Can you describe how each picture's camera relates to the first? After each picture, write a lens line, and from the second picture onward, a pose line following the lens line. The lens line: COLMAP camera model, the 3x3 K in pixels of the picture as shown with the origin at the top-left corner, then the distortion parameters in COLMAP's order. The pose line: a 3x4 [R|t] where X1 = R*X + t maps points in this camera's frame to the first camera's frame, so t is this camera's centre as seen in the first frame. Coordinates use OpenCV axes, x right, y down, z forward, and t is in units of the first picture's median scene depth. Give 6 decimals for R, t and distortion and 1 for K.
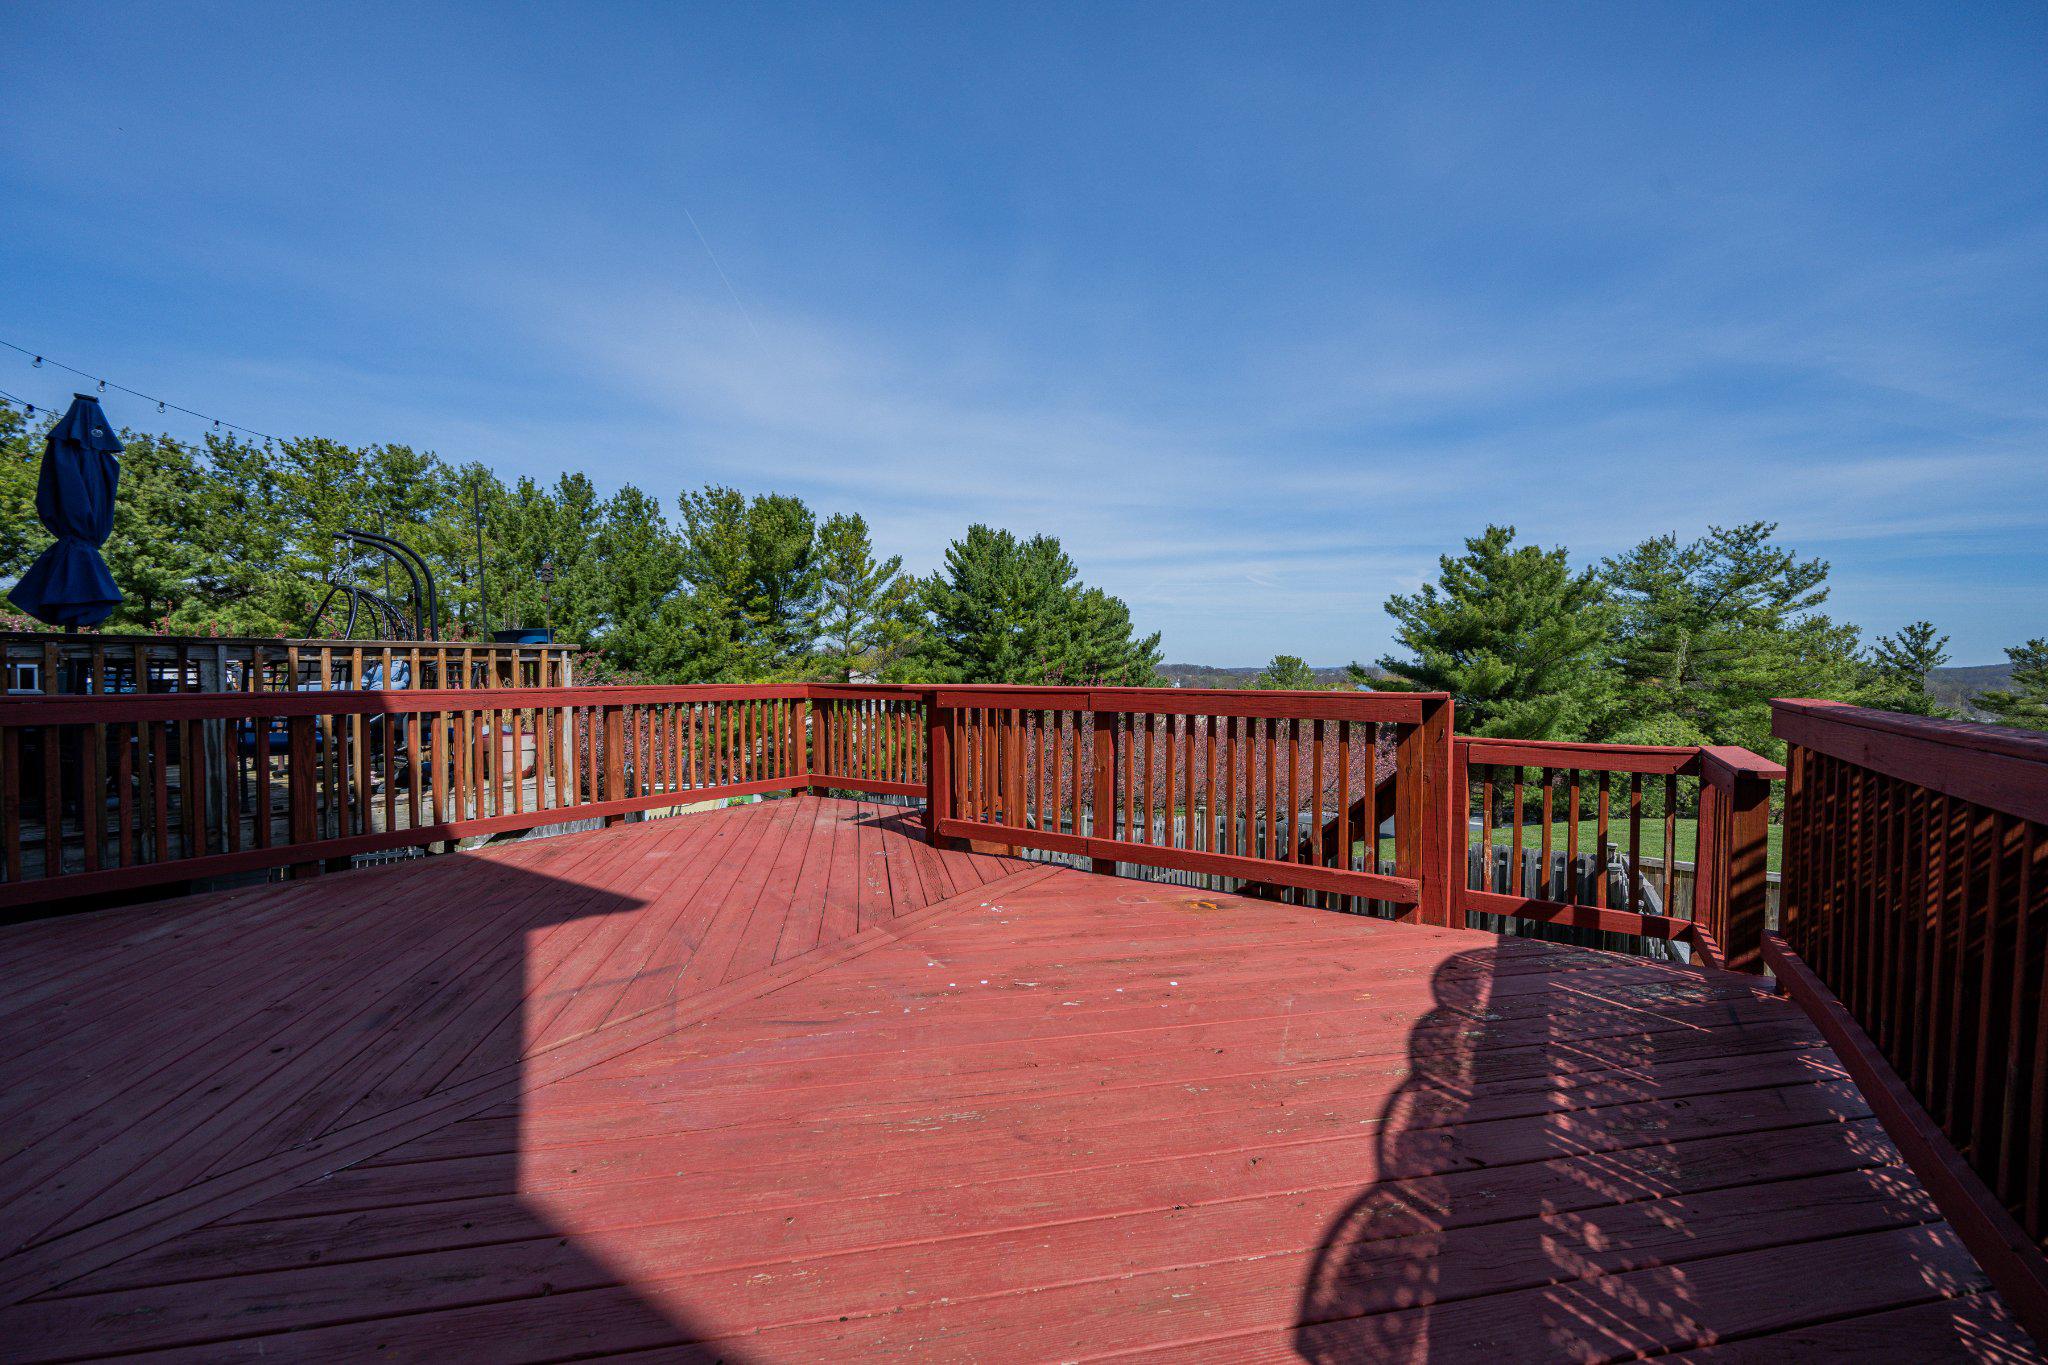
lens RADIAL K [[822.0, 0, 1019.5], [0, 822.0, 695.4], [0, 0, 1]] dist [-0.005257, 0.001374]
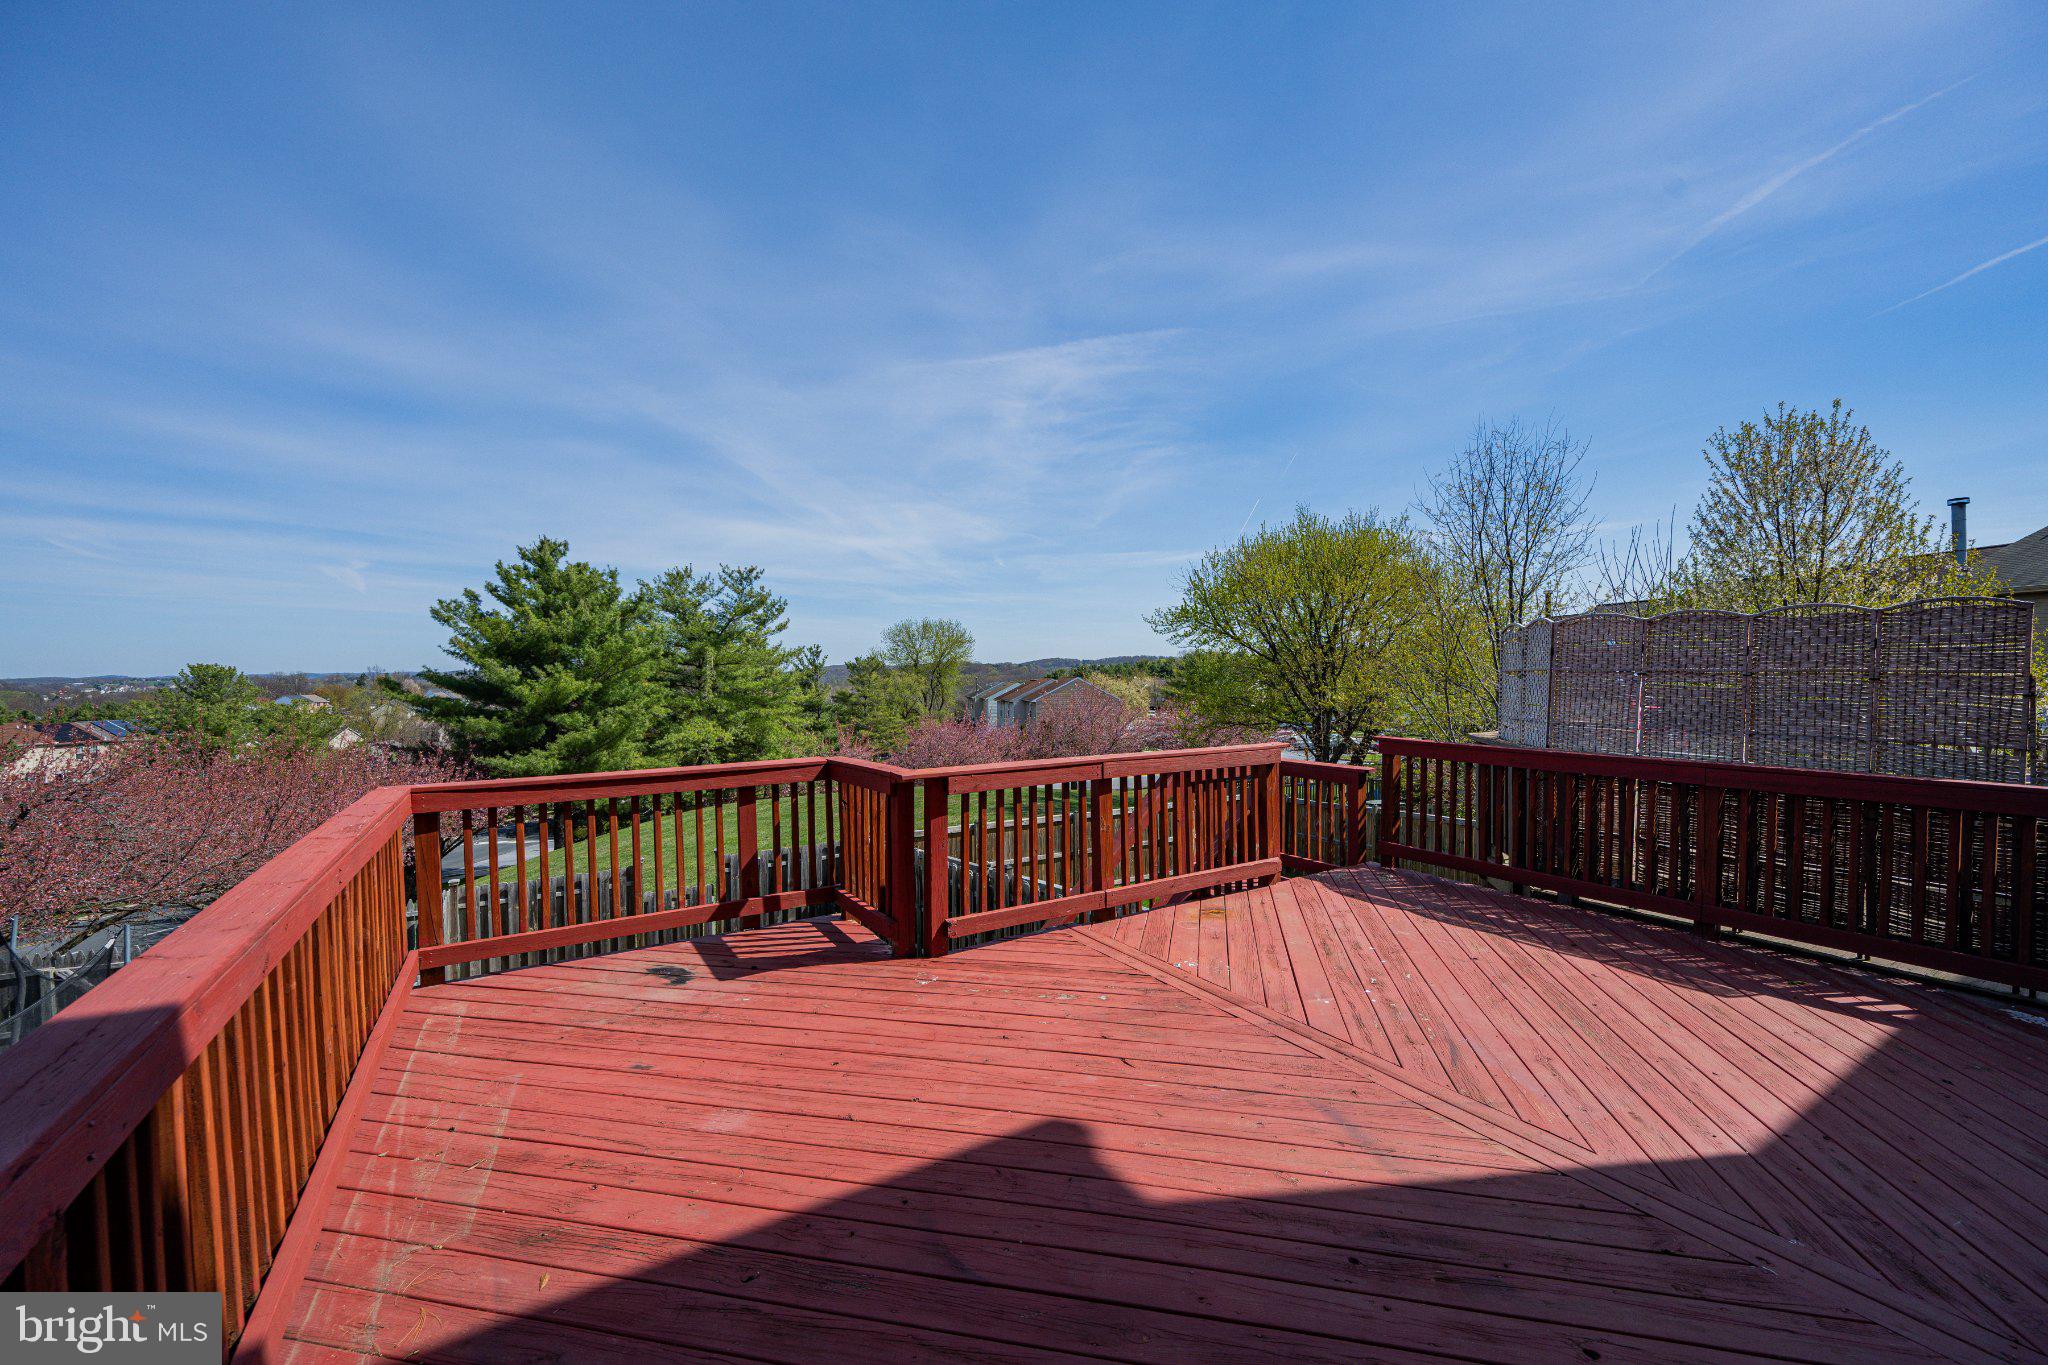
lens RADIAL K [[822.0, 0, 1045.5], [0, 822.0, 692.5], [0, 0, 1]] dist [-0.005257, 0.001374]
pose [[0.390714, -0.027358, 0.920106, -0.109631], [0.036252, 0.999240, 0.014316, -0.013342], [-0.919798, 0.027762, 0.391408, 0.070282]]
